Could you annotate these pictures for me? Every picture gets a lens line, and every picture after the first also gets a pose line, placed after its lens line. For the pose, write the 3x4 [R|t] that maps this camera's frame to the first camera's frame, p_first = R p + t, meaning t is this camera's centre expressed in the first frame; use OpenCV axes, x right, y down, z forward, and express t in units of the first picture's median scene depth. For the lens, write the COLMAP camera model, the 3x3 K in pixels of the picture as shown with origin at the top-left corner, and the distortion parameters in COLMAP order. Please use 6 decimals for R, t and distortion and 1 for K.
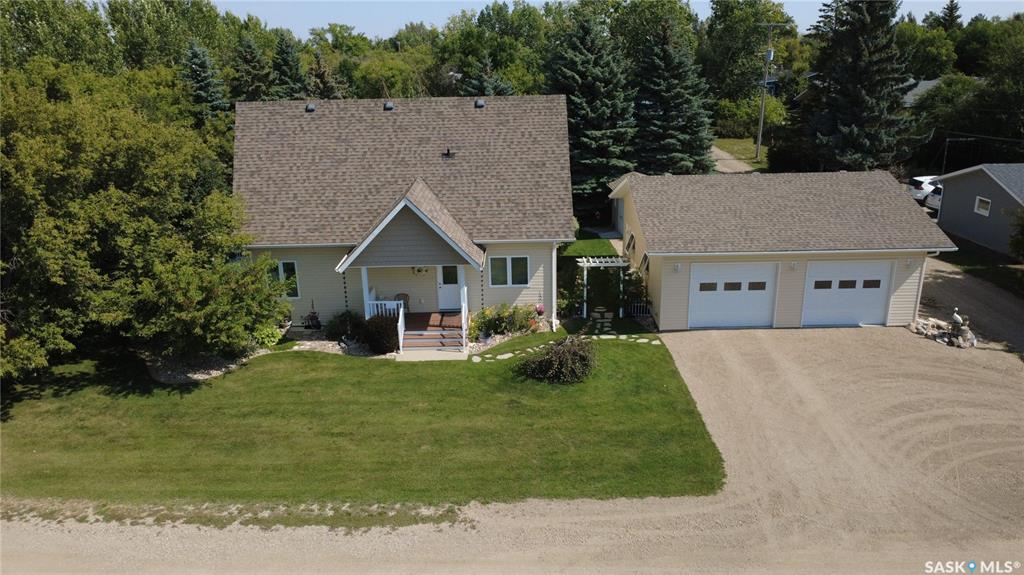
lens RADIAL K [[740.3, 0, 512.0], [0, 740.3, 287.5], [0, 0, 1]] dist [-0.006379, -0.004561]
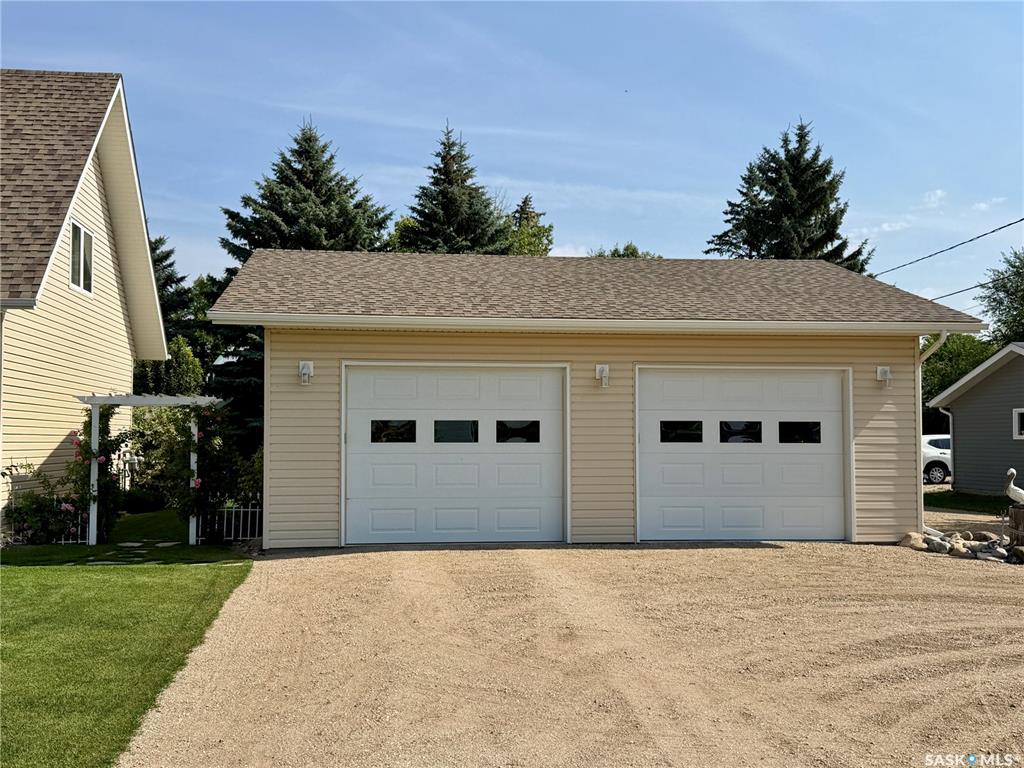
lens RADIAL K [[1055.0, 0, 512.0], [0, 1055.0, 384.0], [0, 0, 1]] dist [0.035599, -0.001099]
pose [[0.992457, 0.021447, 0.120707, 0.259849], [0.023769, 0.932238, -0.361064, 0.175642], [-0.120271, 0.361210, 0.924696, 0.475480]]
